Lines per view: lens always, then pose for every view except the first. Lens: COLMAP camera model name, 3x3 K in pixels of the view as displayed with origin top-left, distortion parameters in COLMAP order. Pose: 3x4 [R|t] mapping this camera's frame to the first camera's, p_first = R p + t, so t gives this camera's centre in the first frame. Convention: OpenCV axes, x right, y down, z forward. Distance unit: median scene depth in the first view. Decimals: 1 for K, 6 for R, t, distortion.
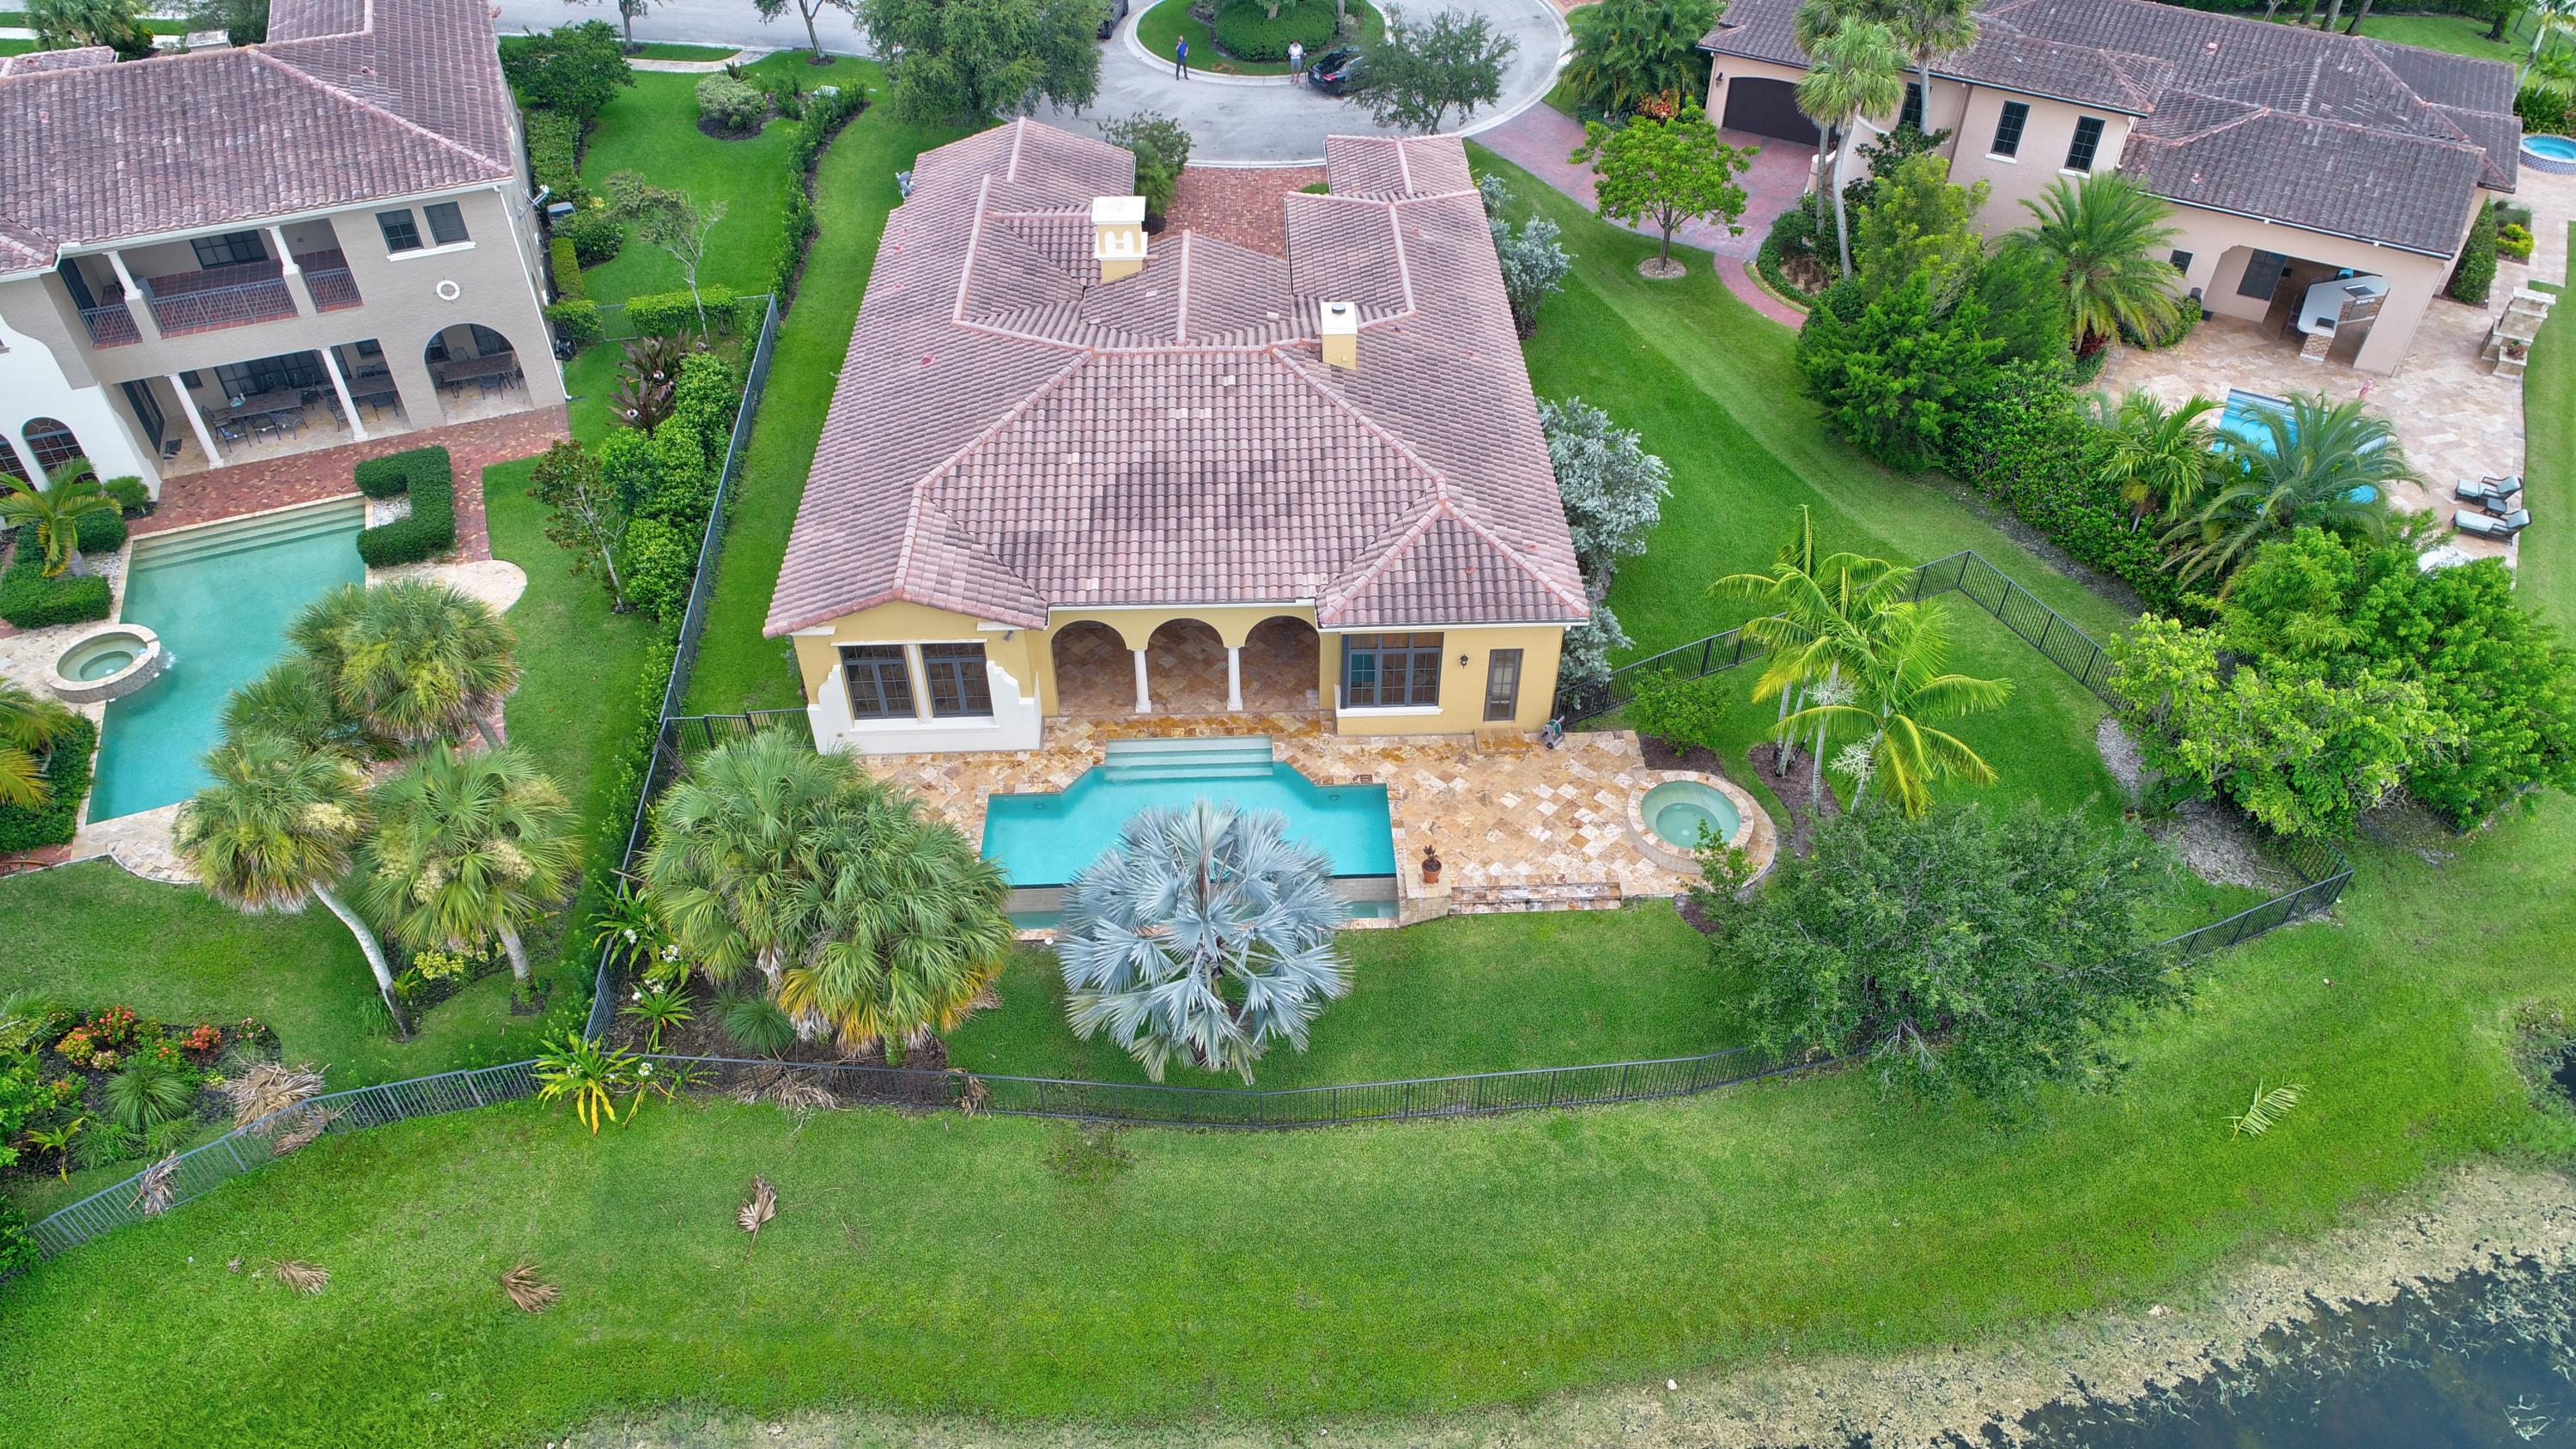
lens RADIAL K [[1738.2, 0, 1285.6], [0, 1738.2, 727.9], [0, 0, 1]] dist [0.000903, 0.001882]
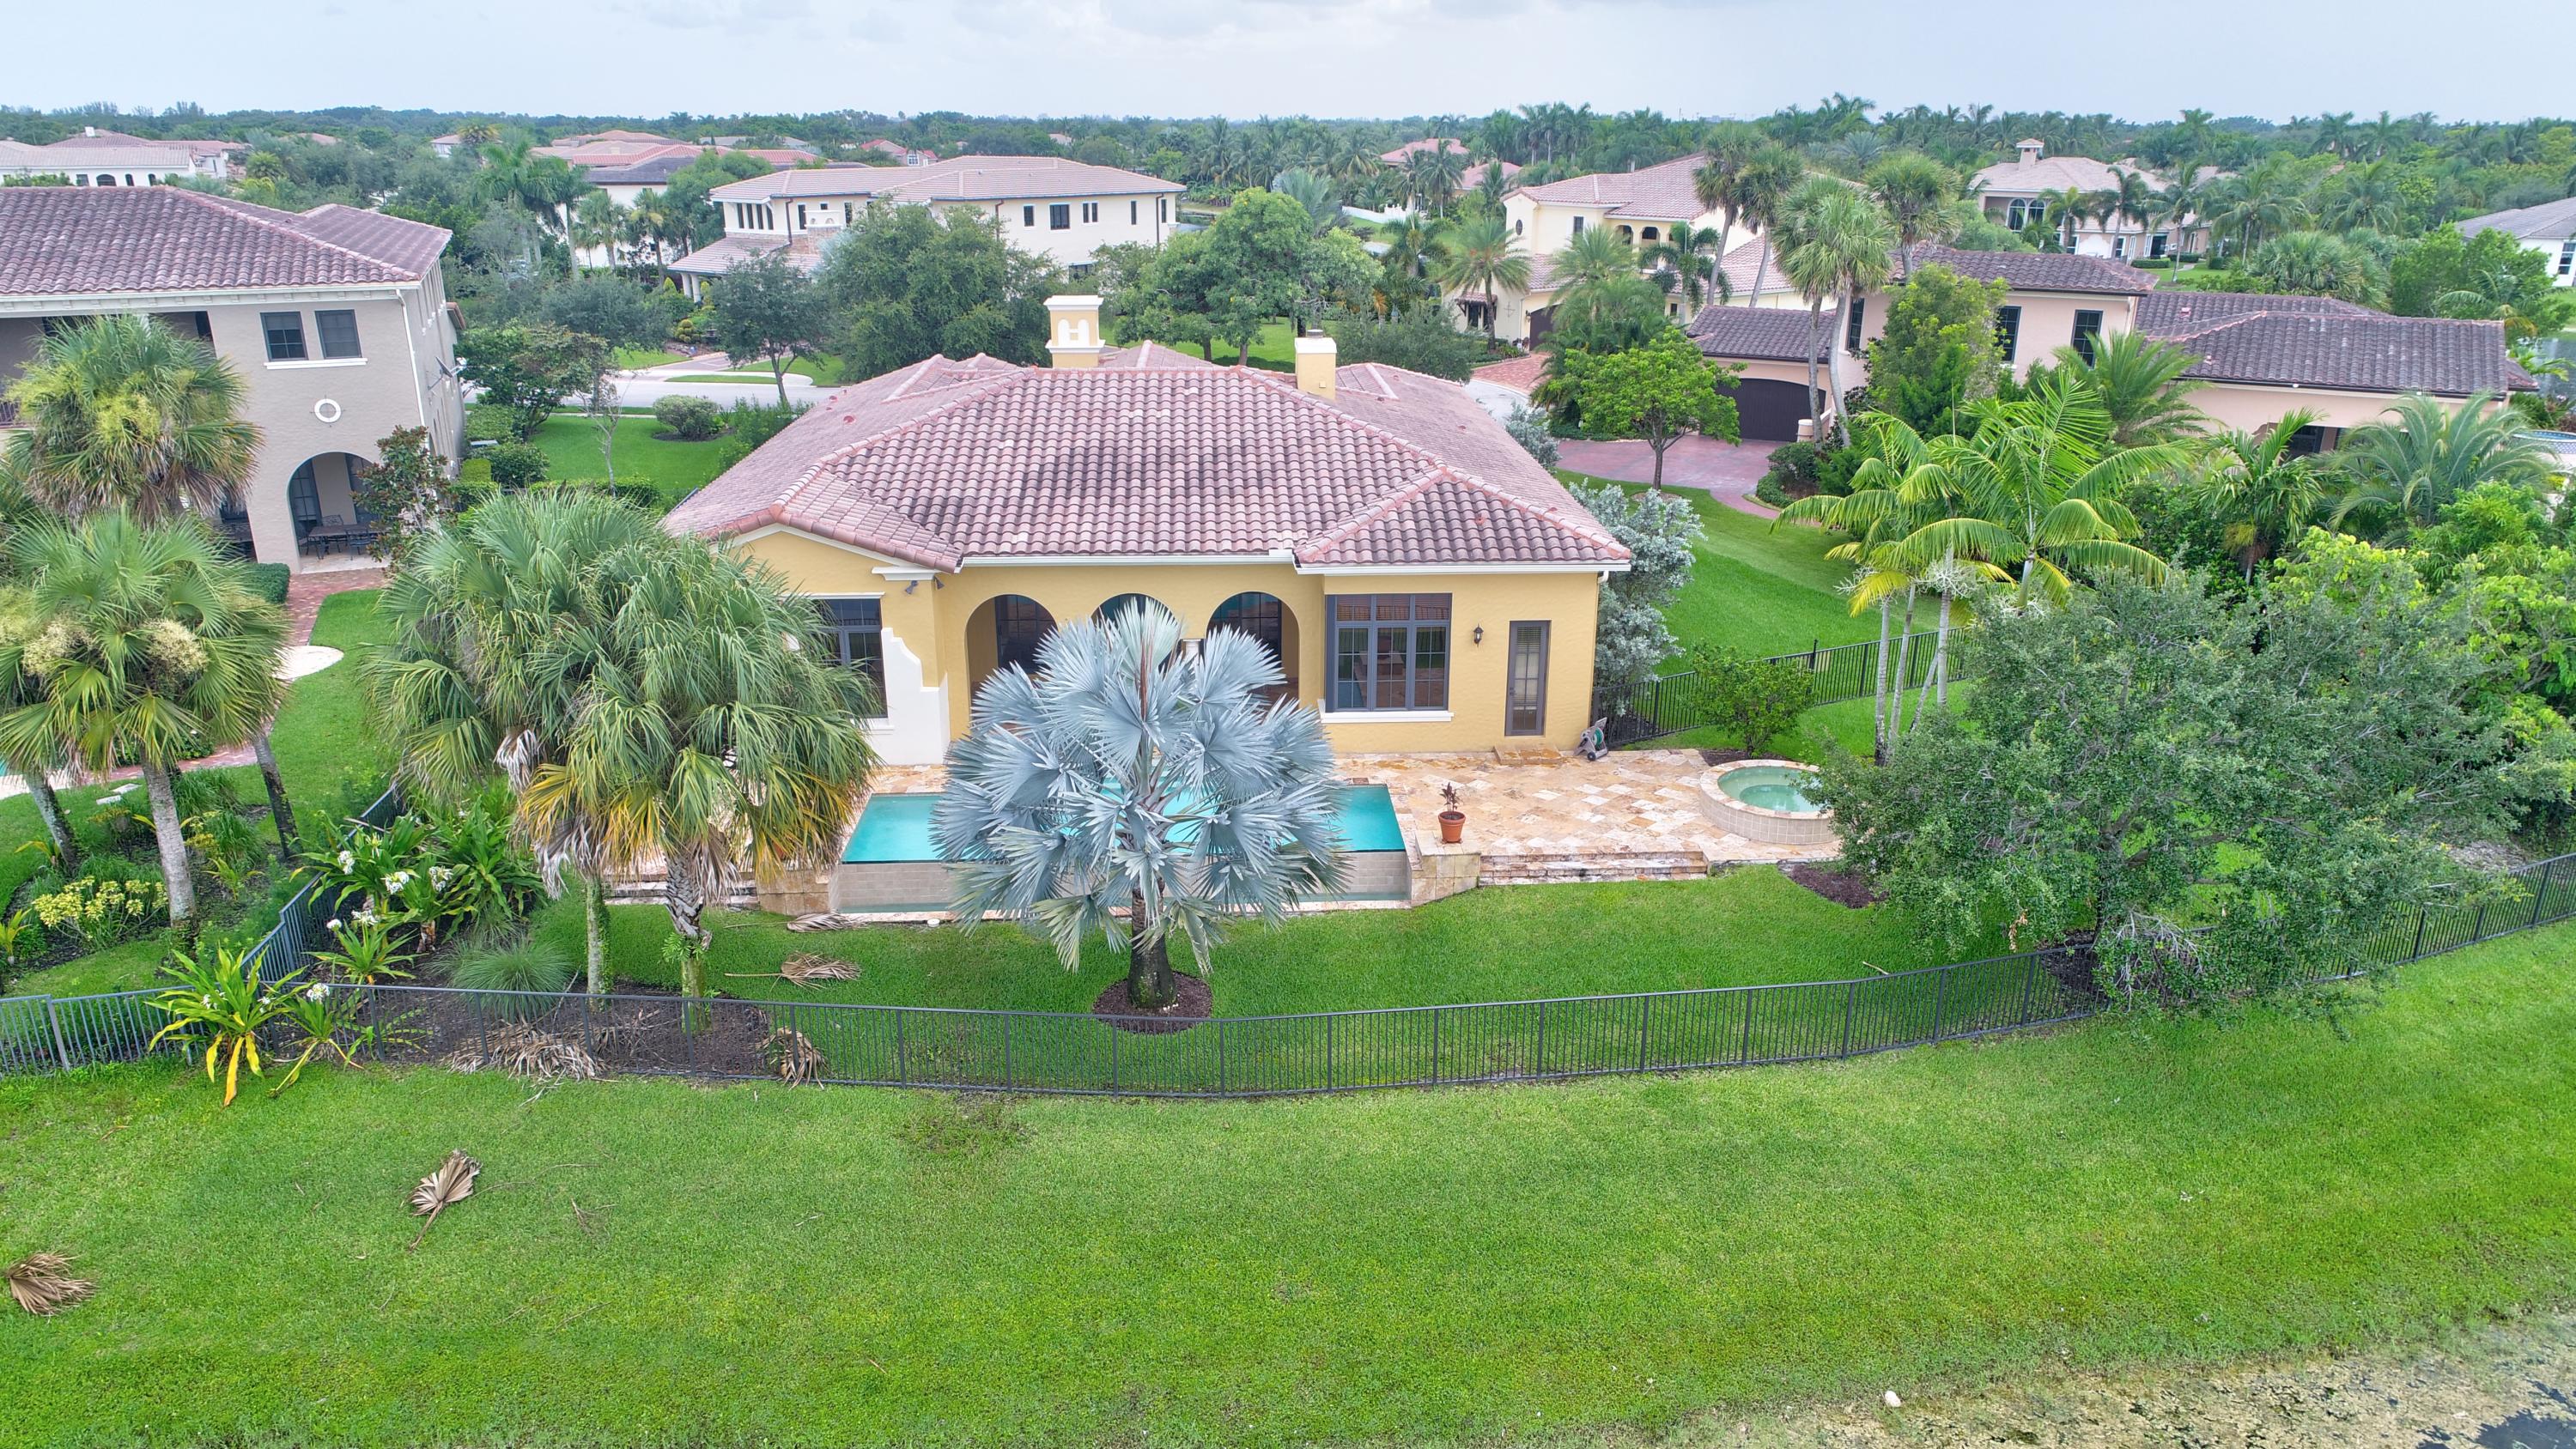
lens RADIAL K [[1737.7, 0, 1286.2], [0, 1737.7, 722.1], [0, 0, 1]] dist [0.000903, 0.001882]
pose [[0.999842, -0.002314, 0.017643, -0.000570], [0.009014, 0.920748, -0.390055, 0.332055], [-0.015343, 0.390152, 0.920623, 0.293216]]
